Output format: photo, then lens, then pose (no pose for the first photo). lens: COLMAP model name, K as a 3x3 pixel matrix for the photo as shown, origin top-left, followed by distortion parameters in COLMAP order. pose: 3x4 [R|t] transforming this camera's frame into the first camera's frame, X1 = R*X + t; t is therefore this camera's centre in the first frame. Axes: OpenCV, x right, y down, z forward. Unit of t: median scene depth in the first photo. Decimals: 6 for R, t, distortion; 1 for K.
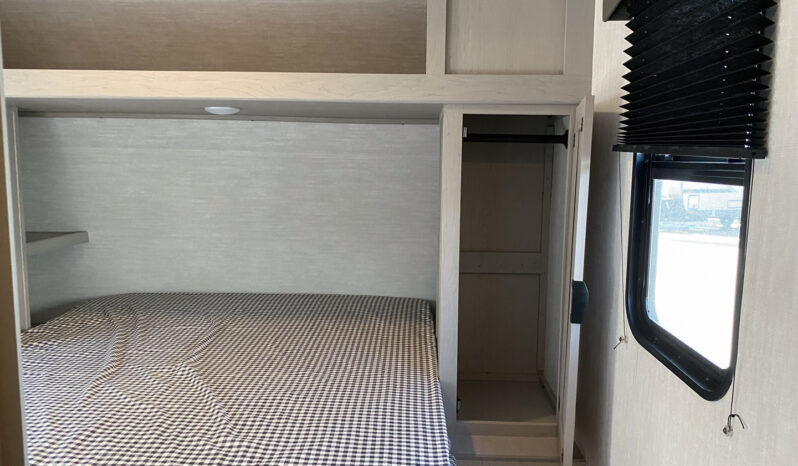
lens RADIAL K [[627.3, 0, 399.0], [0, 627.3, 233.0], [0, 0, 1]] dist [0.037369, -0.010675]
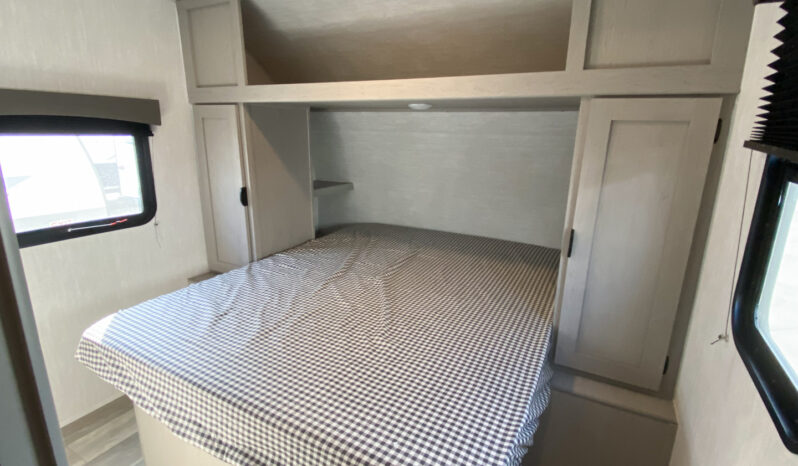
lens RADIAL K [[396.6, 0, 399.0], [0, 396.6, 233.0], [0, 0, 1]] dist [-0.001655, -0.016343]
pose [[0.887429, 0.116171, -0.446065, 0.112688], [-0.053601, 0.987163, 0.150455, -0.045147], [0.457817, -0.109609, 0.882264, 0.165193]]
